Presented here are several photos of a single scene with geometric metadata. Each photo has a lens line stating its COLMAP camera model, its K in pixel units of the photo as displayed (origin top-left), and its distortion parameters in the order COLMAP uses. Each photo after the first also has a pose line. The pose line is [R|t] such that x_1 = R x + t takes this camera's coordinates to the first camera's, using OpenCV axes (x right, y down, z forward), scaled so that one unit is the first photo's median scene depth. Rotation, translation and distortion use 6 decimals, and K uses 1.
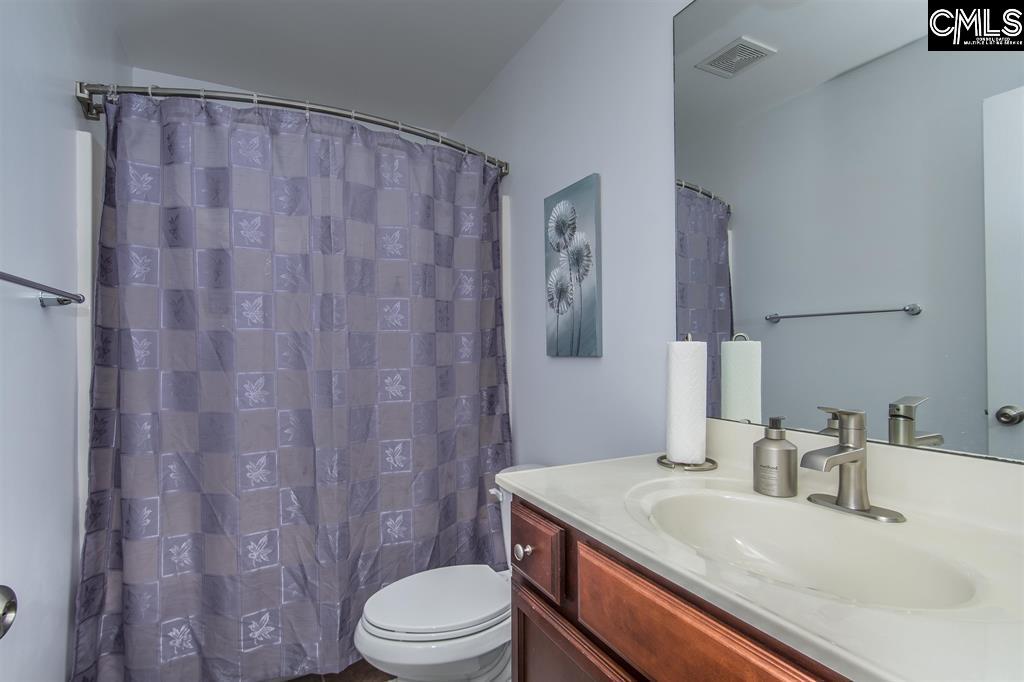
lens RADIAL K [[469.5, 0, 515.1], [0, 469.5, 341.6], [0, 0, 1]] dist [0.000196, -0.002300]
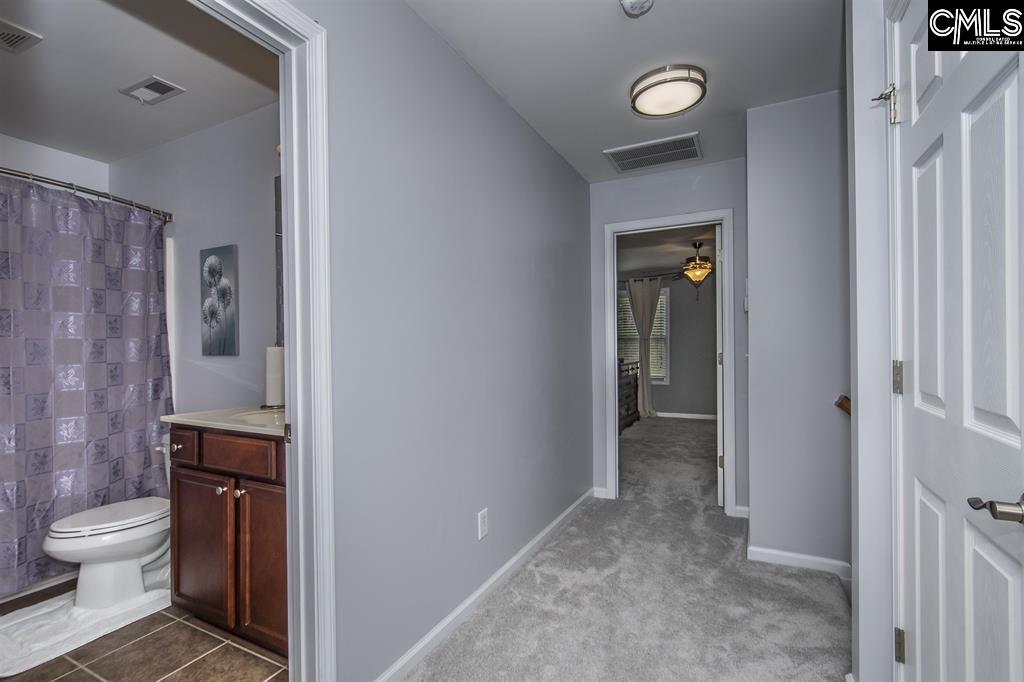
lens RADIAL K [[469.5, 0, 501.8], [0, 469.5, 348.1], [0, 0, 1]] dist [0.000196, -0.002300]
pose [[0.832101, 0.001419, 0.554623, 0.032661], [-0.007743, 0.999929, 0.009057, -0.013410], [-0.554570, -0.011831, 0.832053, -0.803015]]
